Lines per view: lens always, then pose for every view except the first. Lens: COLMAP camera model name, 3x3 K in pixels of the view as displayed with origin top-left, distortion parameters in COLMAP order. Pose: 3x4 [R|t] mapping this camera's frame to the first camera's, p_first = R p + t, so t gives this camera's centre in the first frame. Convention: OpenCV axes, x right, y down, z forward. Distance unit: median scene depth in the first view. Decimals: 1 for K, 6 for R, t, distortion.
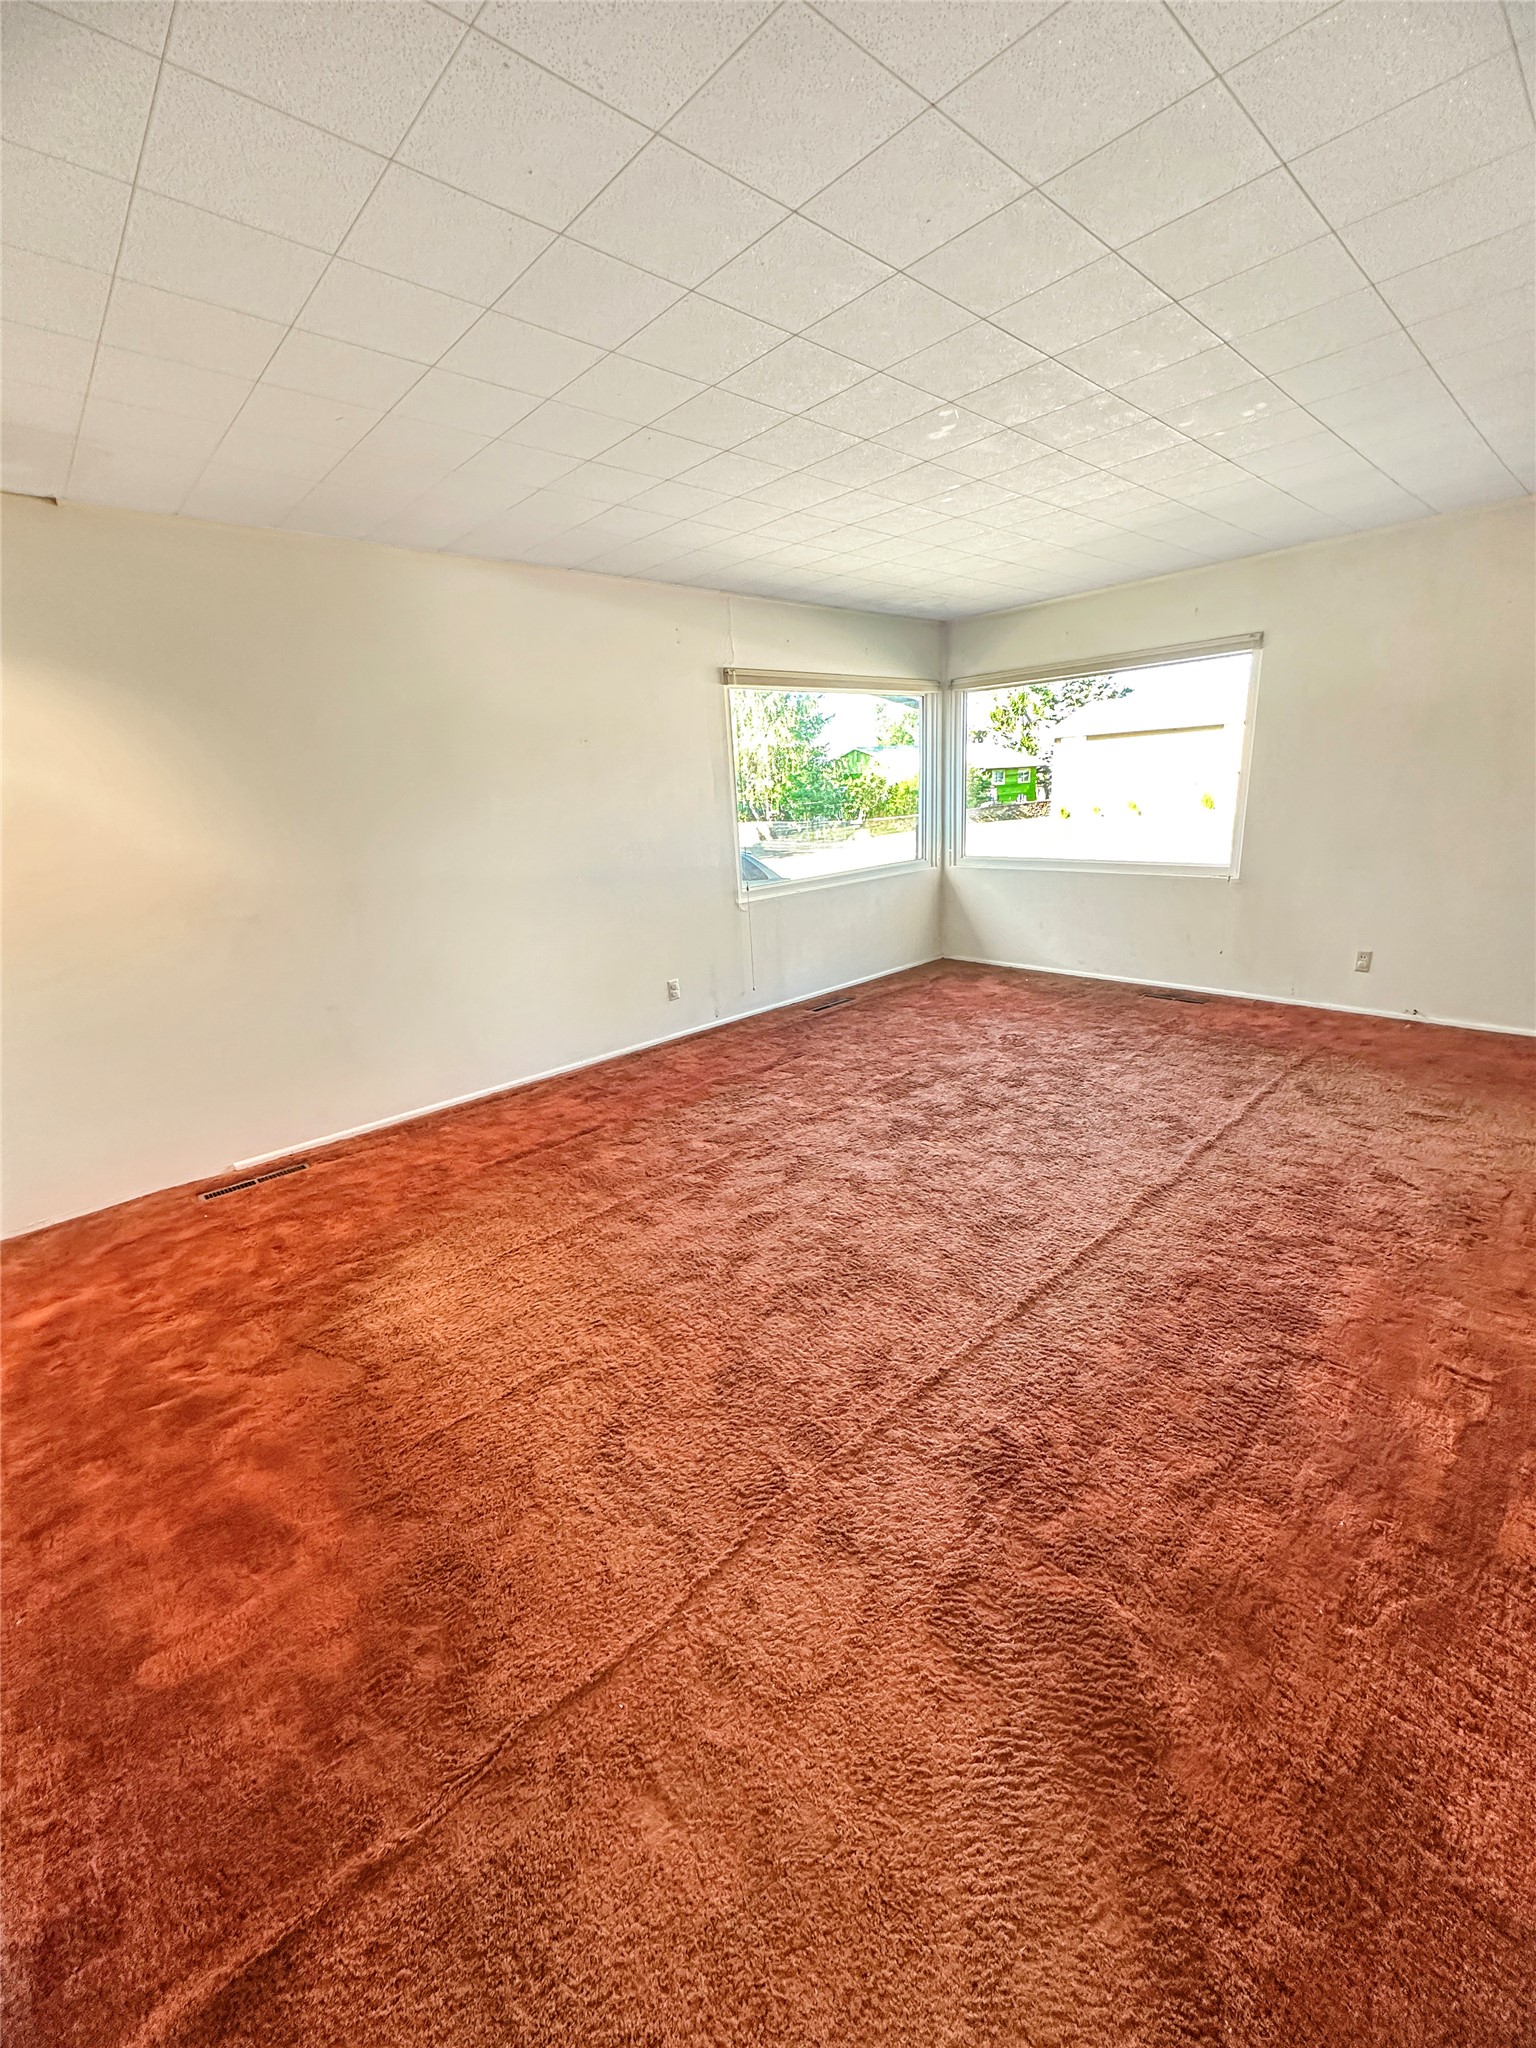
lens RADIAL K [[816.7, 0, 766.3], [0, 816.7, 1021.9], [0, 0, 1]] dist [-0.000833, 0.000071]
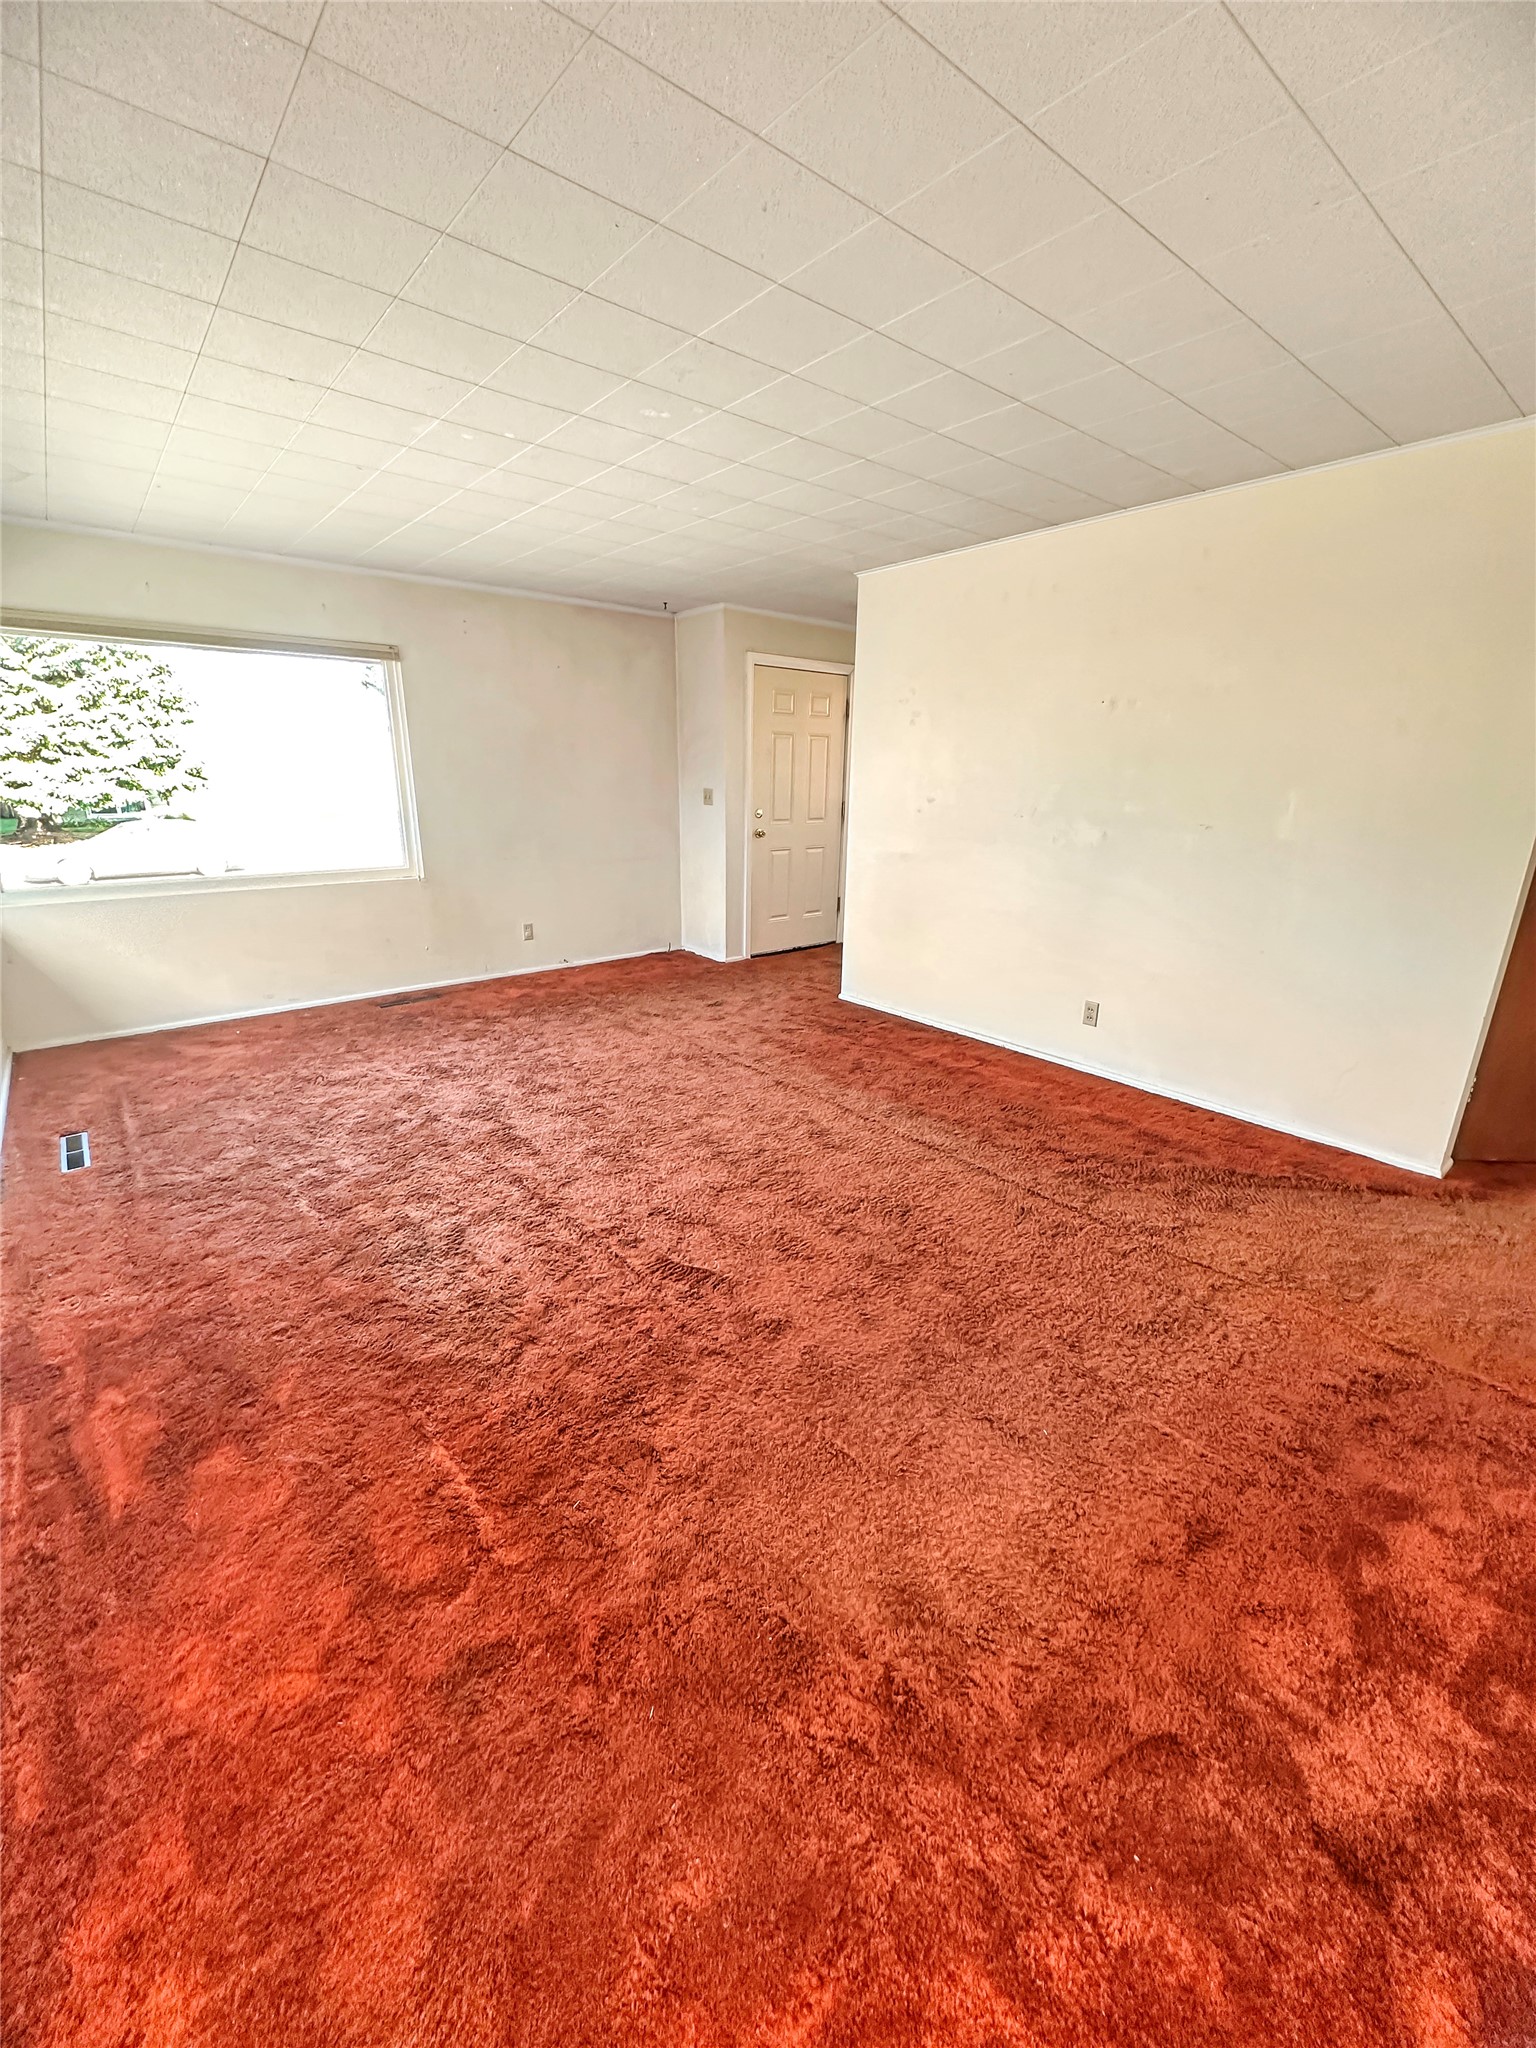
lens RADIAL K [[816.7, 0, 766.3], [0, 816.7, 1021.9], [0, 0, 1]] dist [-0.000833, 0.000071]
pose [[0.052606, -0.242281, 0.968779, -0.609424], [0.266540, 0.938334, 0.220194, -0.146335], [-0.962387, 0.246634, 0.113940, 0.633435]]
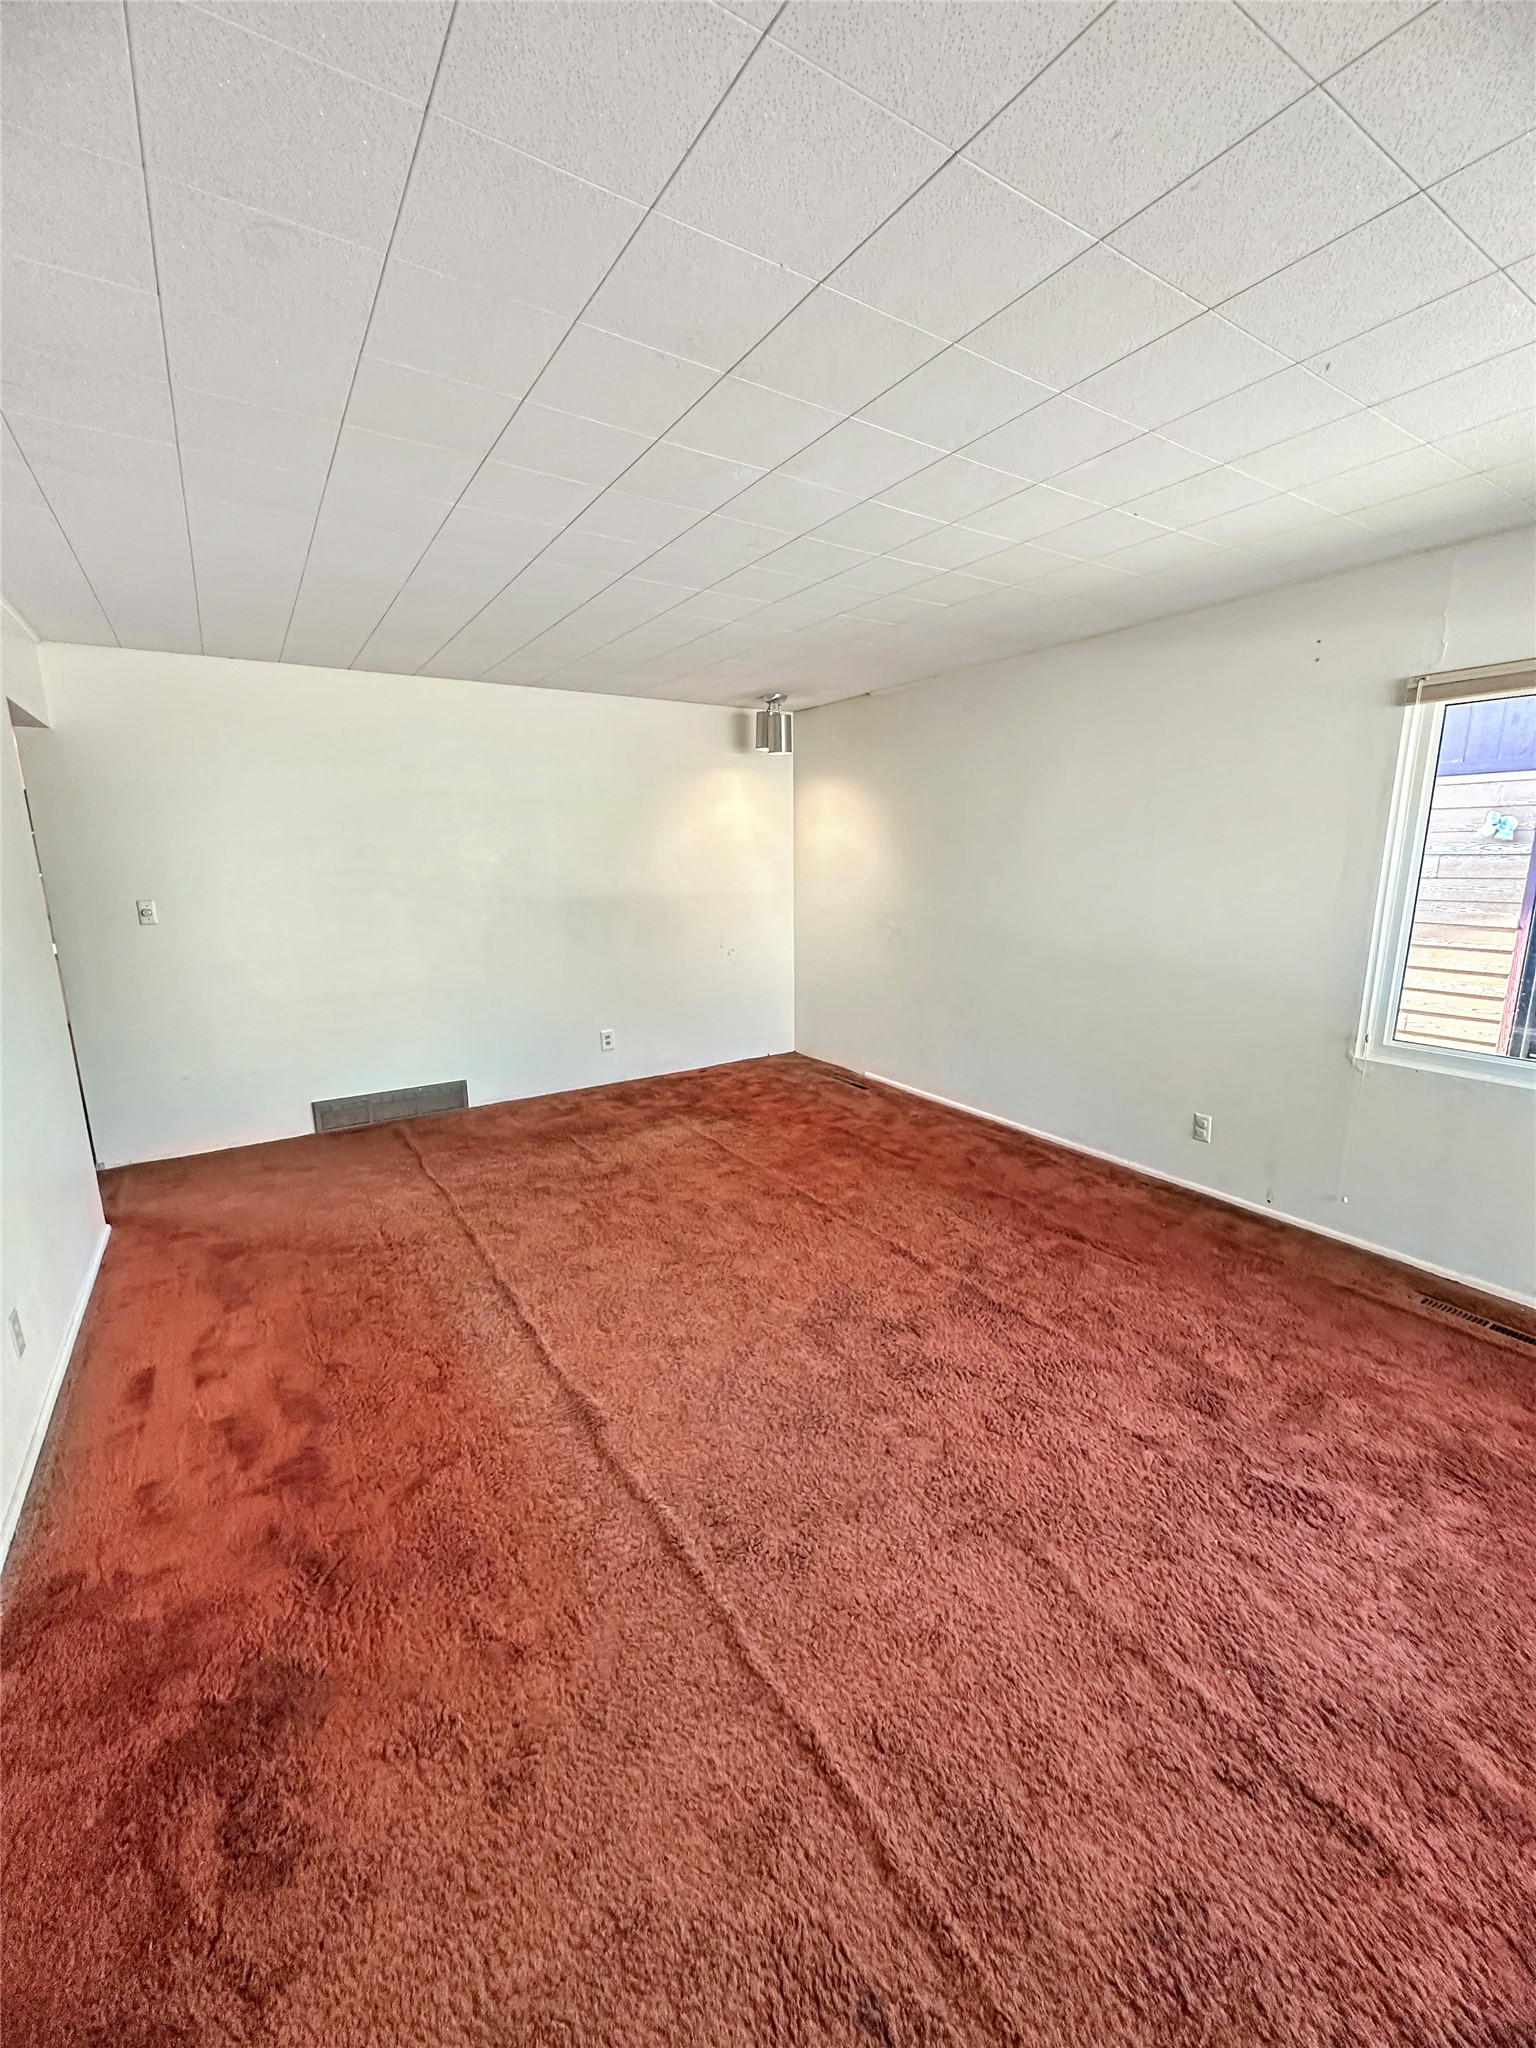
lens RADIAL K [[816.7, 0, 766.3], [0, 816.7, 1021.9], [0, 0, 1]] dist [-0.000833, 0.000071]
pose [[-0.174394, 0.256270, -0.950743, 0.810826], [-0.255972, 0.920546, 0.295083, -0.311934], [0.950823, 0.294825, -0.094939, 0.830976]]
